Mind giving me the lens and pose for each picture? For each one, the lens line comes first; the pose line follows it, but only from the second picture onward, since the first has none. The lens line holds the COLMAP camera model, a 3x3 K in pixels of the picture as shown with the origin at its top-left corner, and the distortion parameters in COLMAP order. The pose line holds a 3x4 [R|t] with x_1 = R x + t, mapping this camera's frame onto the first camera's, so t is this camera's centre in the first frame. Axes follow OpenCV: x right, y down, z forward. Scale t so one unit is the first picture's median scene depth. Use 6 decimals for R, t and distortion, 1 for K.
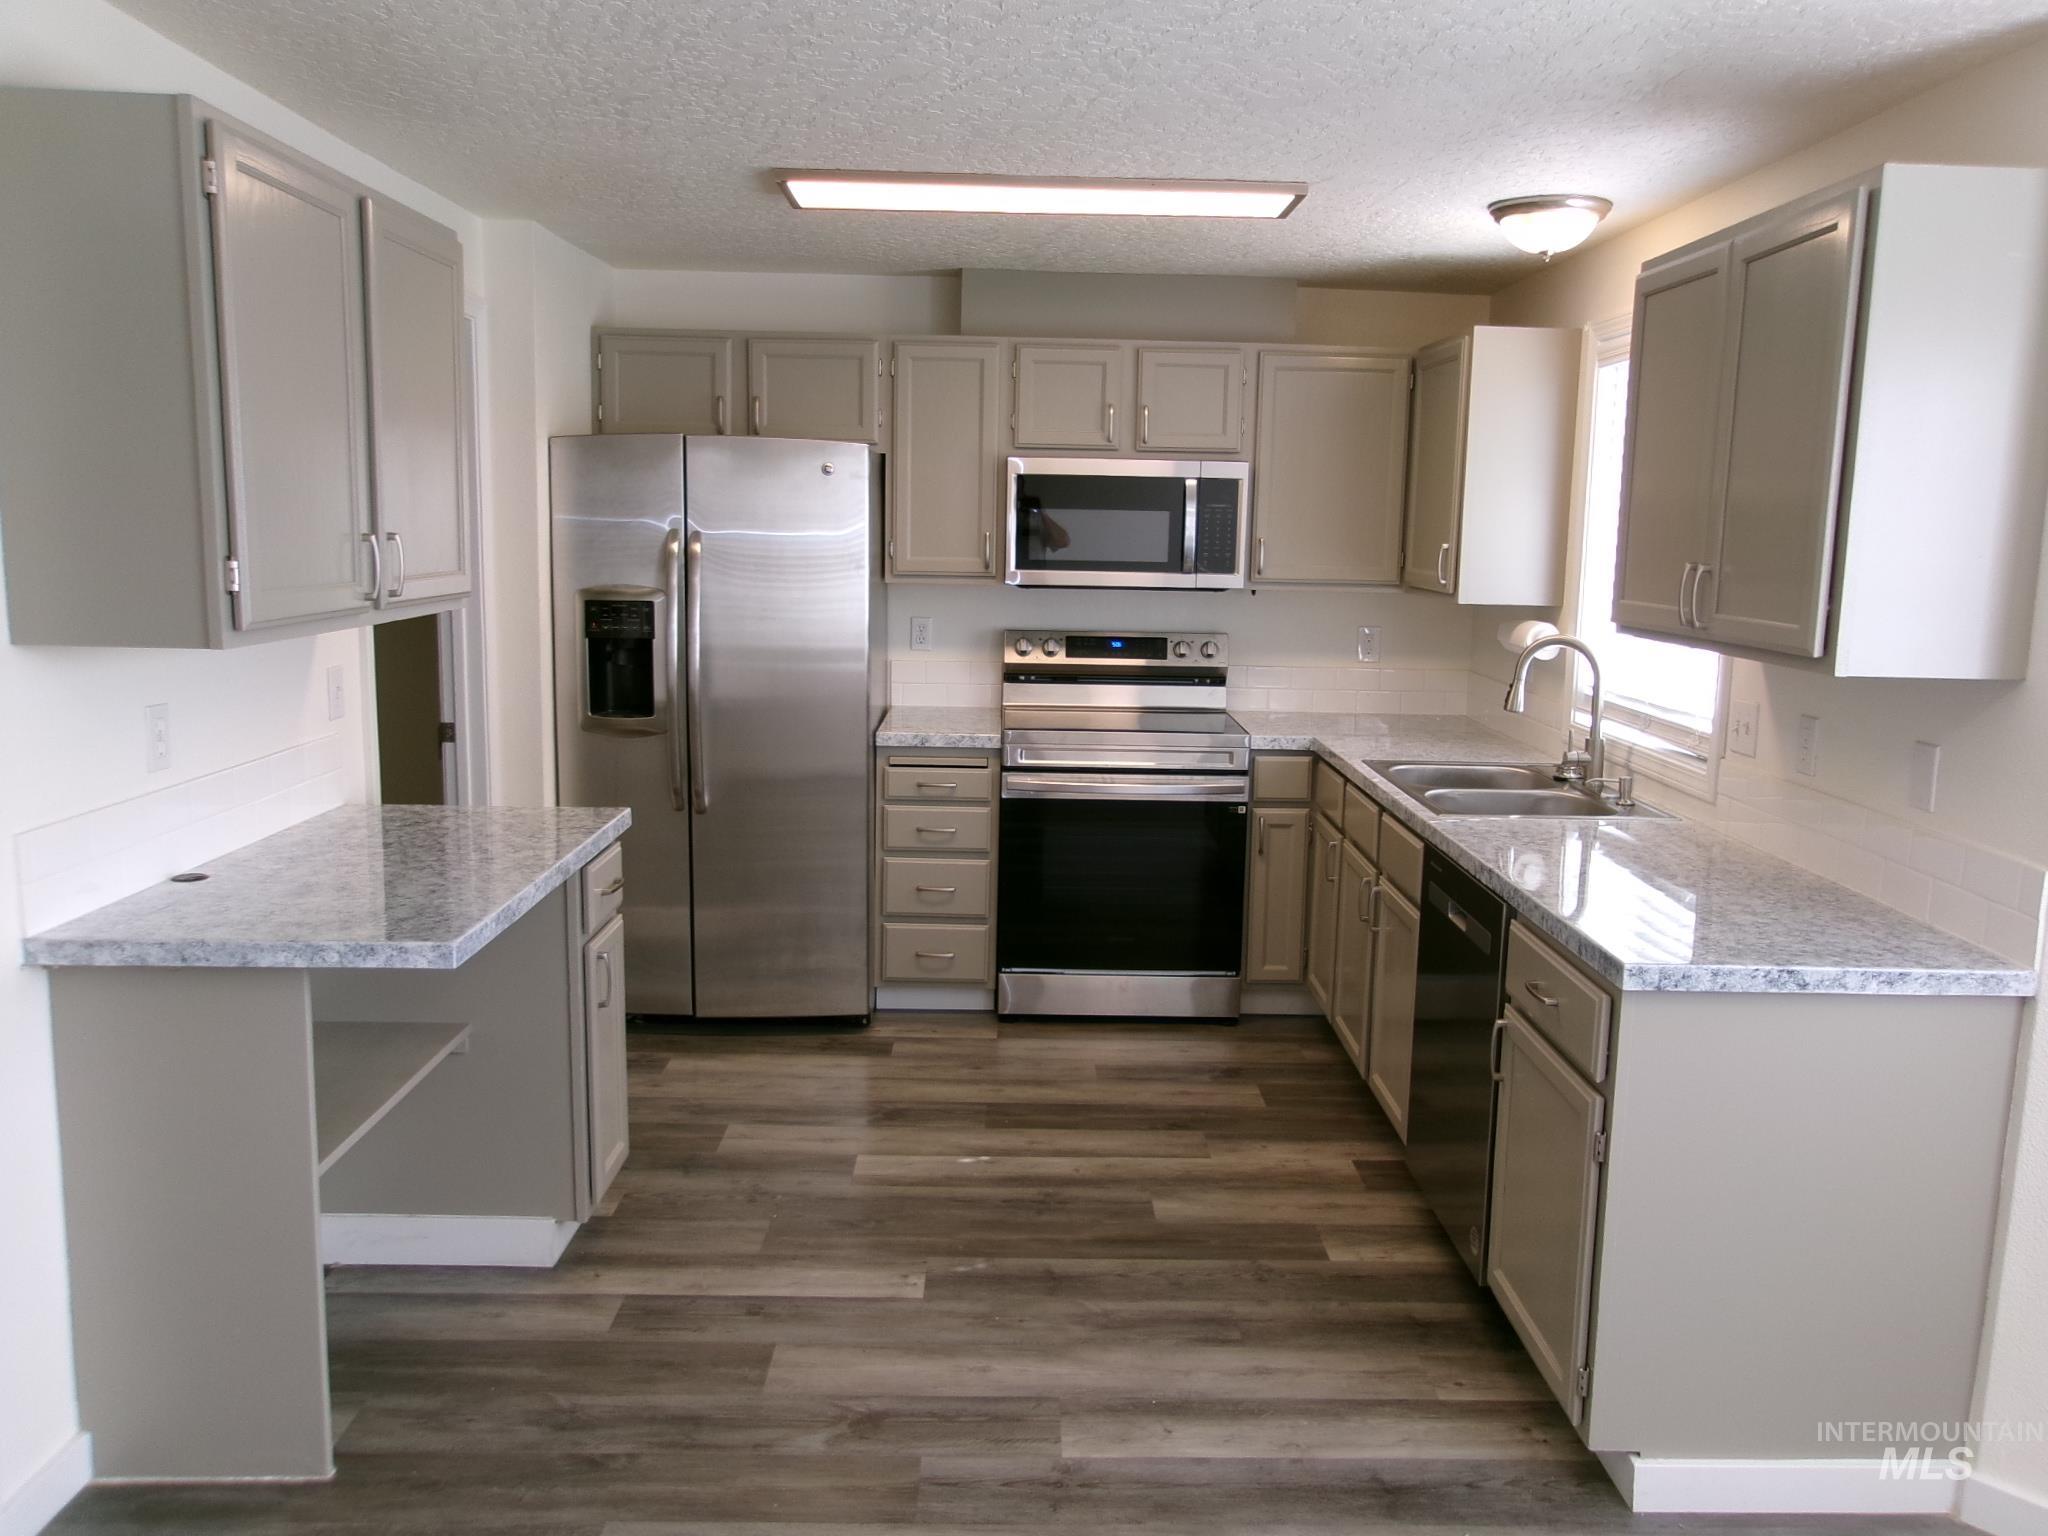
lens RADIAL K [[1594.5, 0, 1037.2], [0, 1594.5, 766.9], [0, 0, 1]] dist [-0.011543, 0.018716]
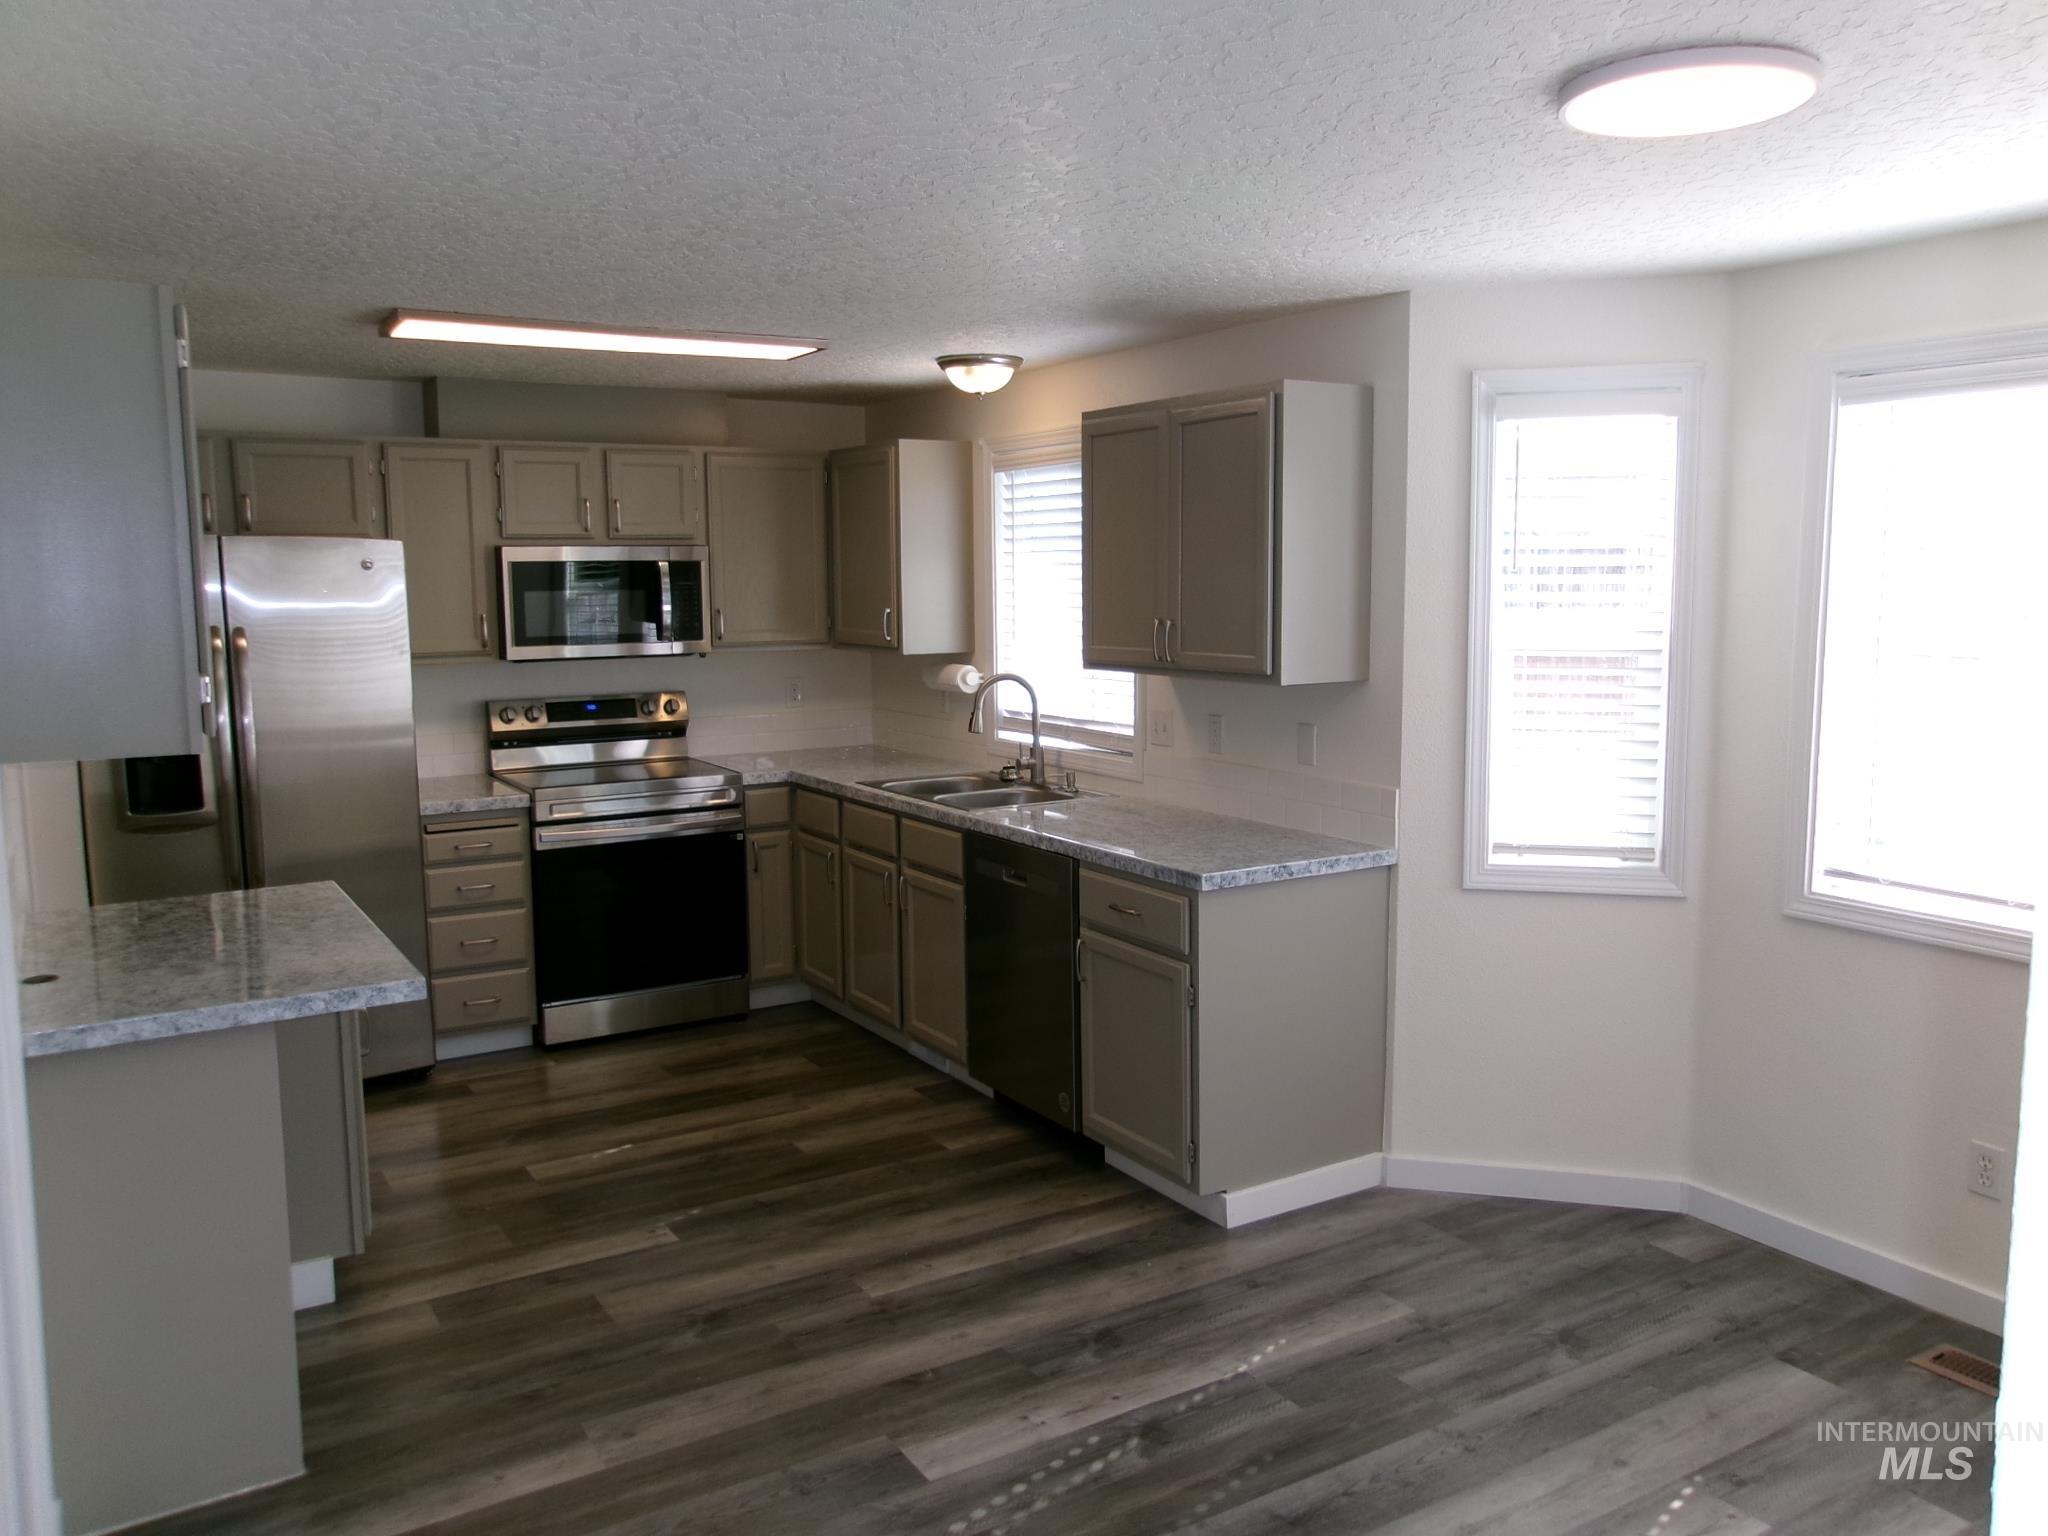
lens RADIAL K [[1594.5, 0, 1034.6], [0, 1594.5, 768.7], [0, 0, 1]] dist [-0.011543, 0.018716]
pose [[0.861382, -0.092484, 0.499467, -0.342379], [0.107669, 0.994186, -0.001597, 0.002392], [-0.496415, 0.055152, 0.866331, -0.182028]]
